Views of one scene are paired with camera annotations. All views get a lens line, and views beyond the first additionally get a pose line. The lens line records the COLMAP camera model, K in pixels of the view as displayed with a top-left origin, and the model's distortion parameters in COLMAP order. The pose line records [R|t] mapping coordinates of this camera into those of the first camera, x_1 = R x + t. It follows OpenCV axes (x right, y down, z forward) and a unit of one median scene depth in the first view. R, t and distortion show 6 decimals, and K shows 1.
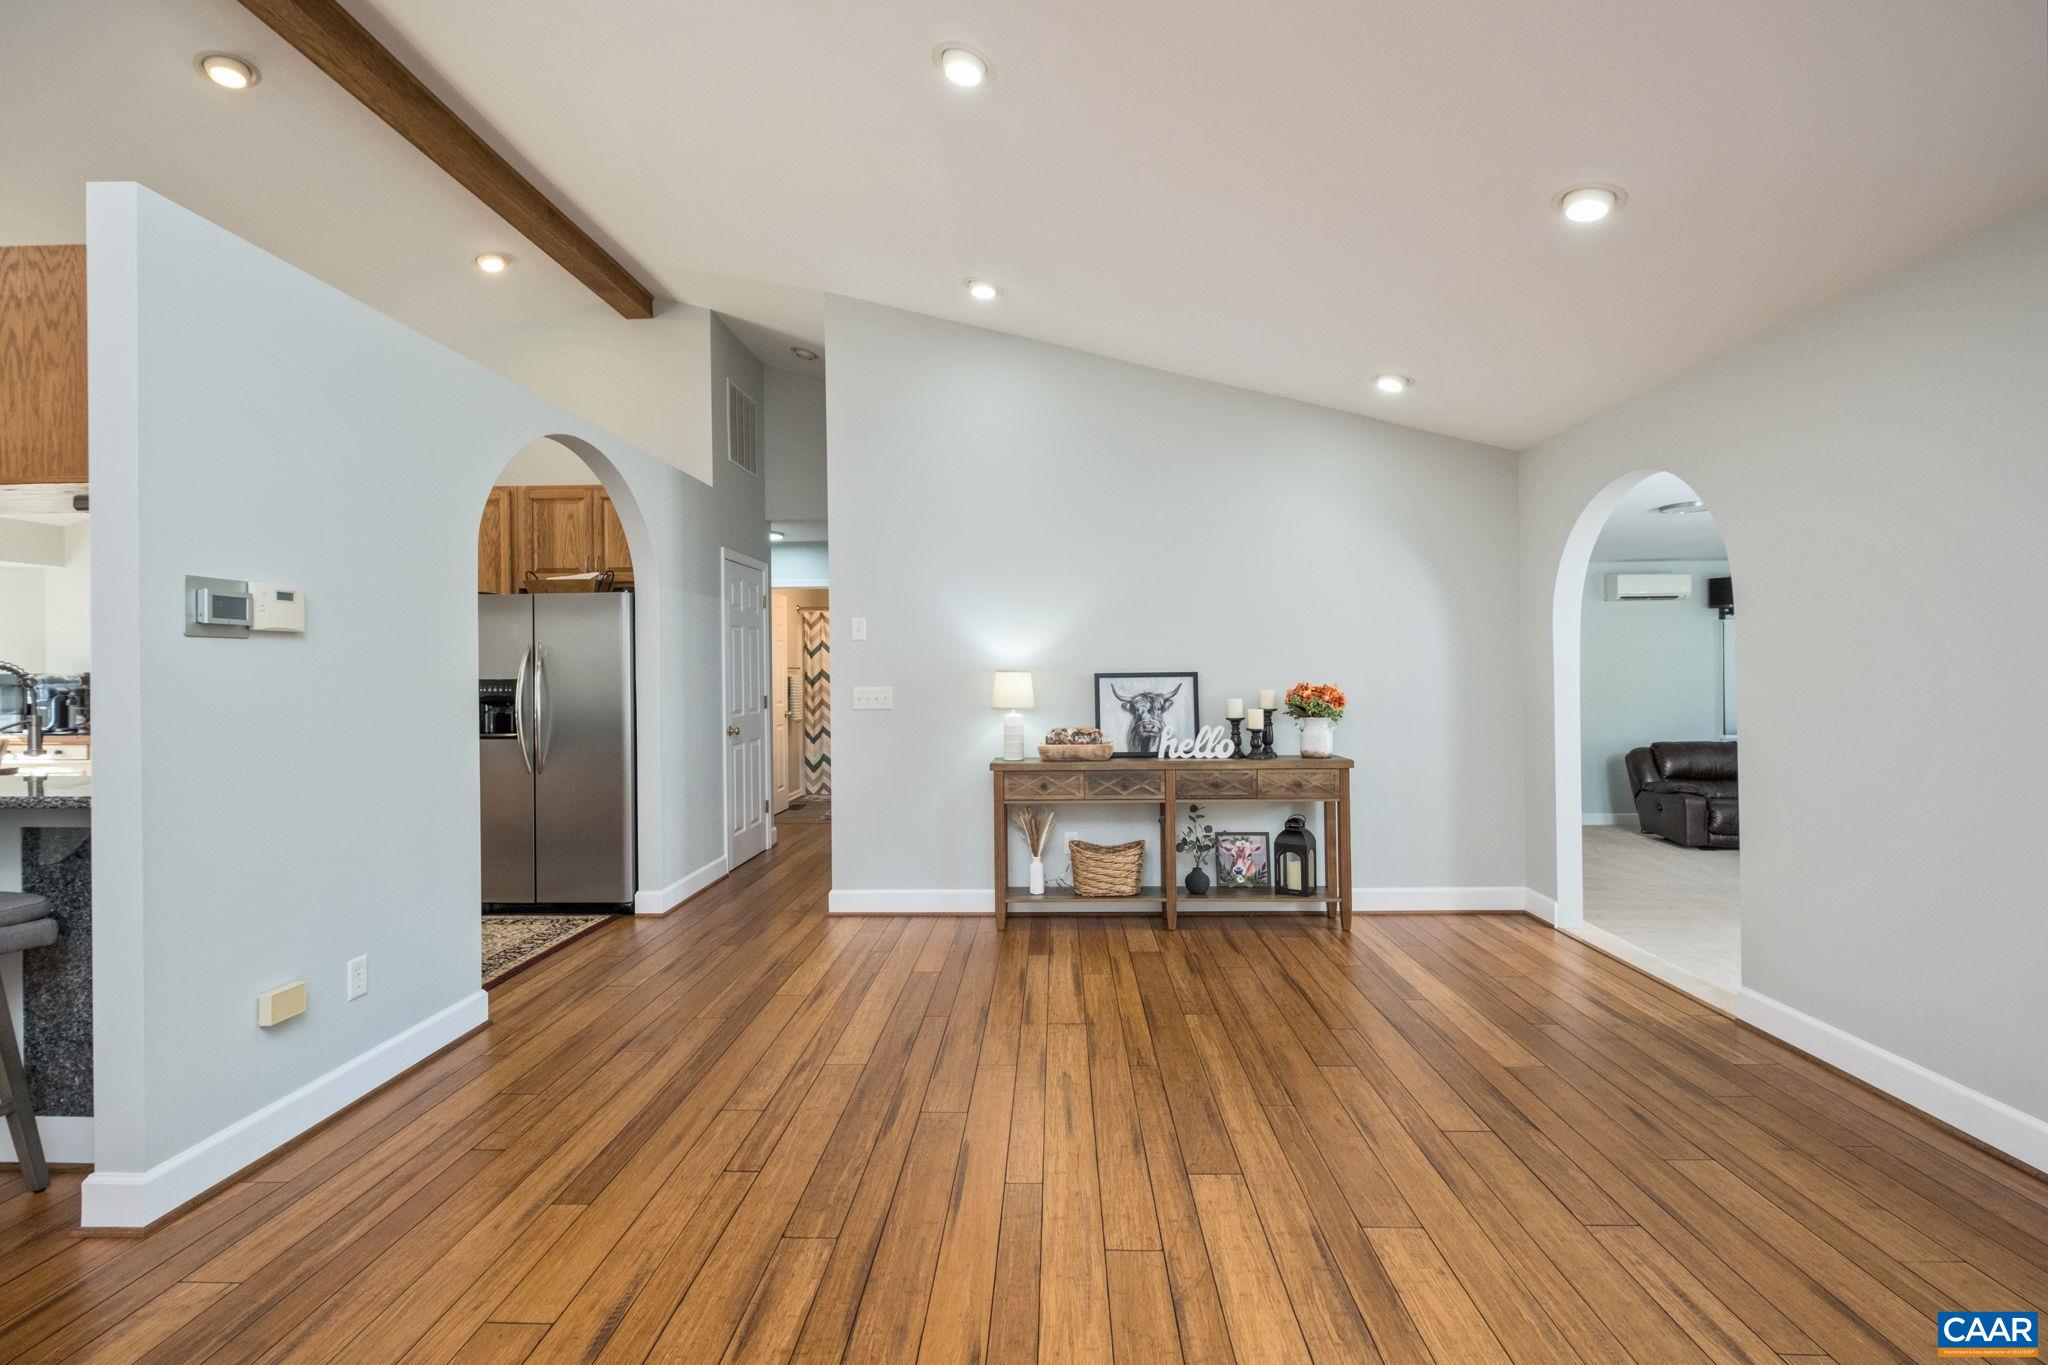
lens RADIAL K [[898.2, 0, 1027.9], [0, 898.2, 685.2], [0, 0, 1]] dist [0.000640, -0.002171]
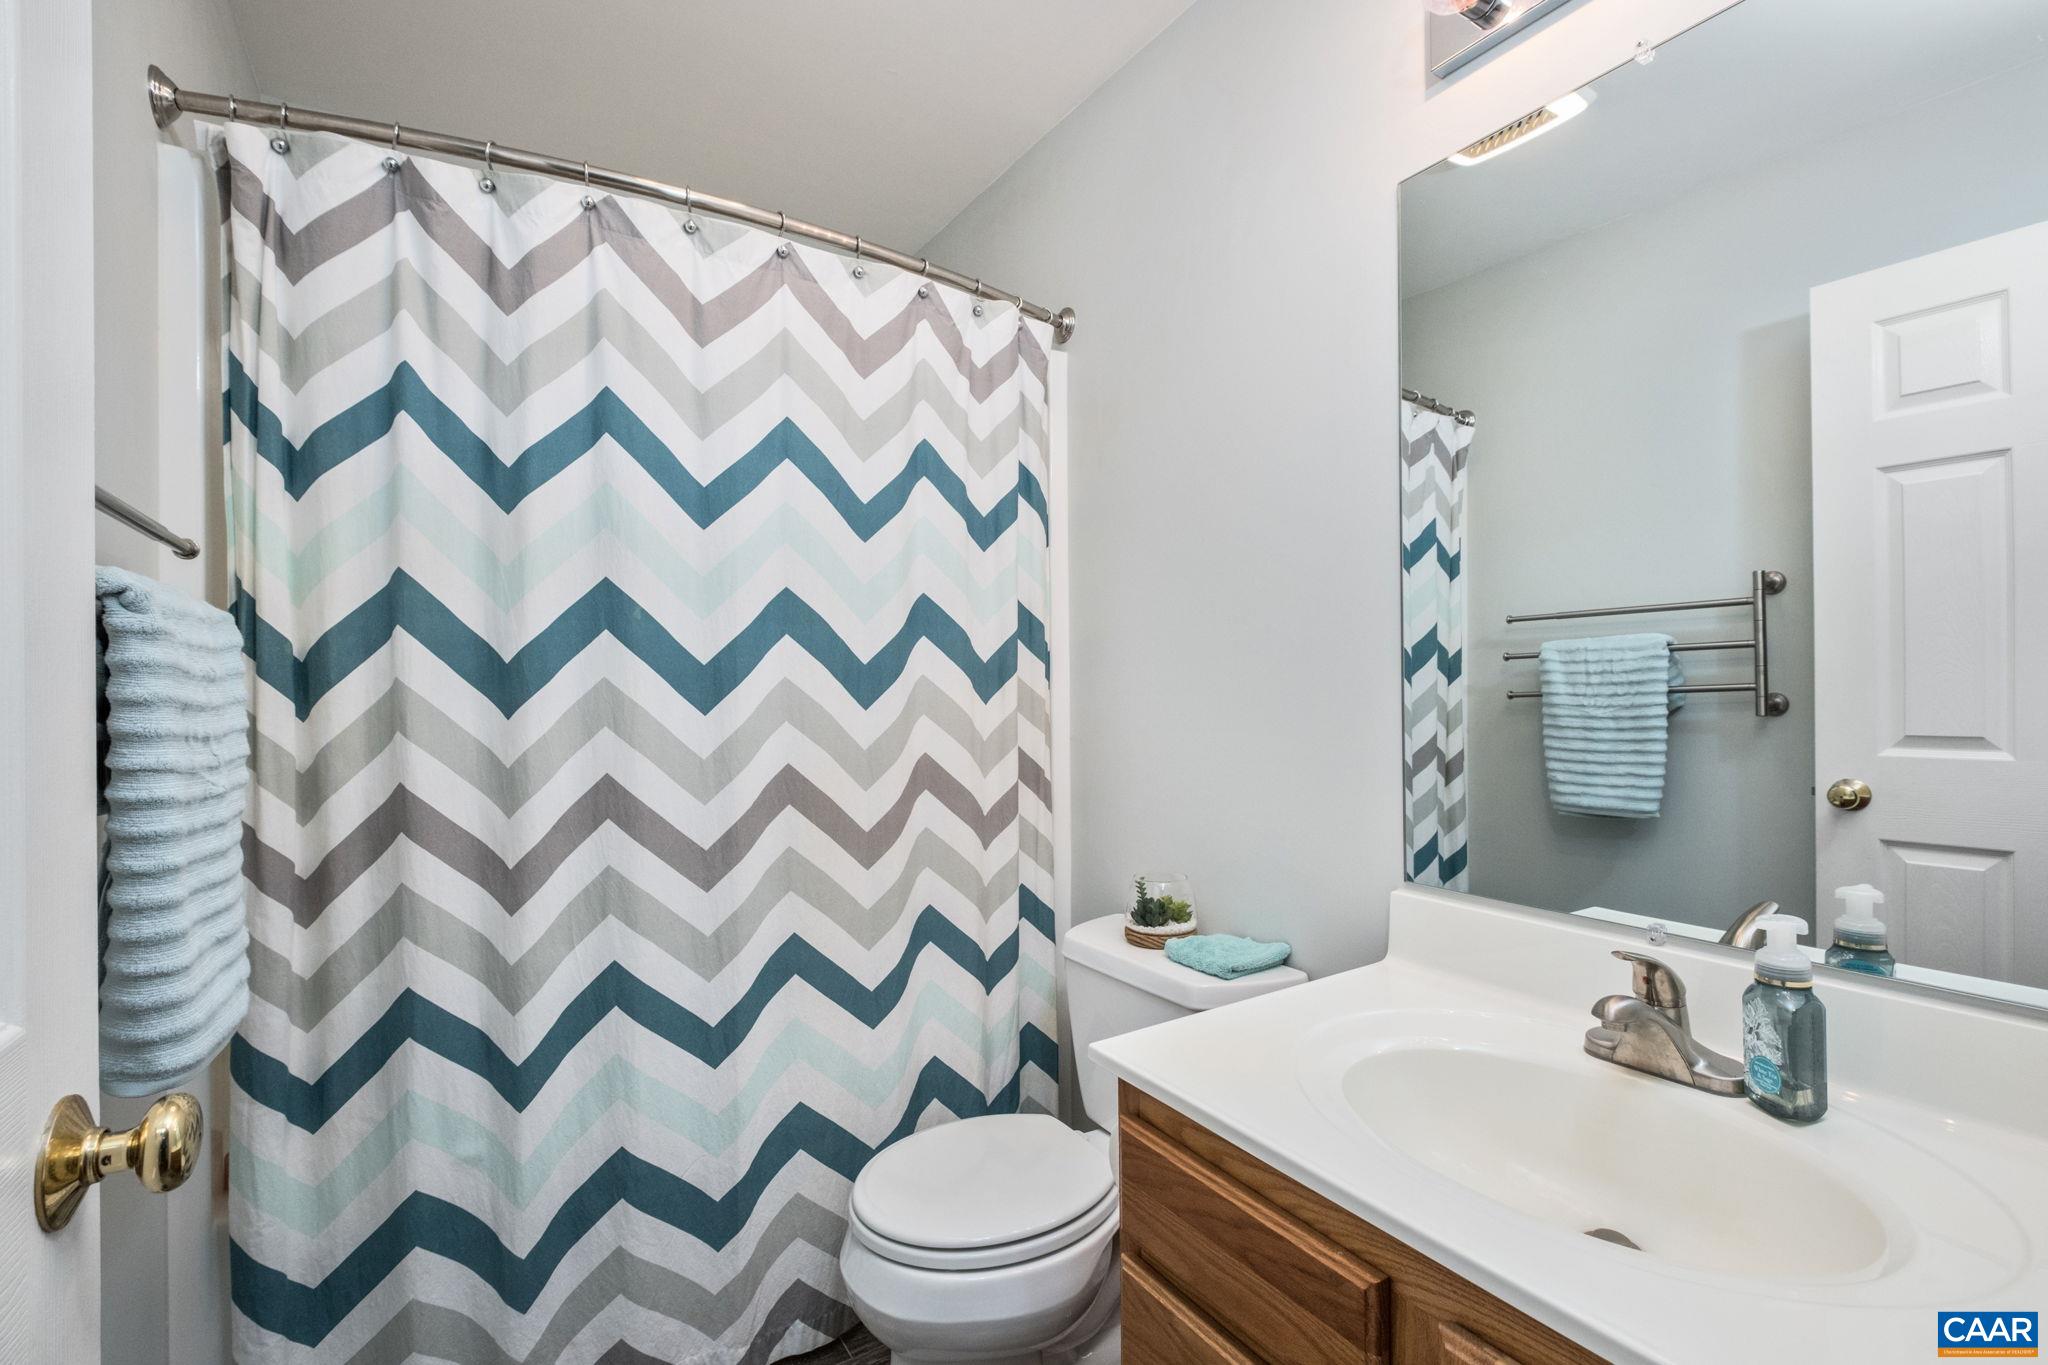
lens RADIAL K [[898.2, 0, 1025.3], [0, 898.2, 686.9], [0, 0, 1]] dist [0.000640, -0.002171]
pose [[0.830944, 0.001435, 0.556354, -0.225740], [0.007002, 0.999890, -0.013038, 0.001164], [-0.556311, 0.014730, 0.830843, 0.831522]]
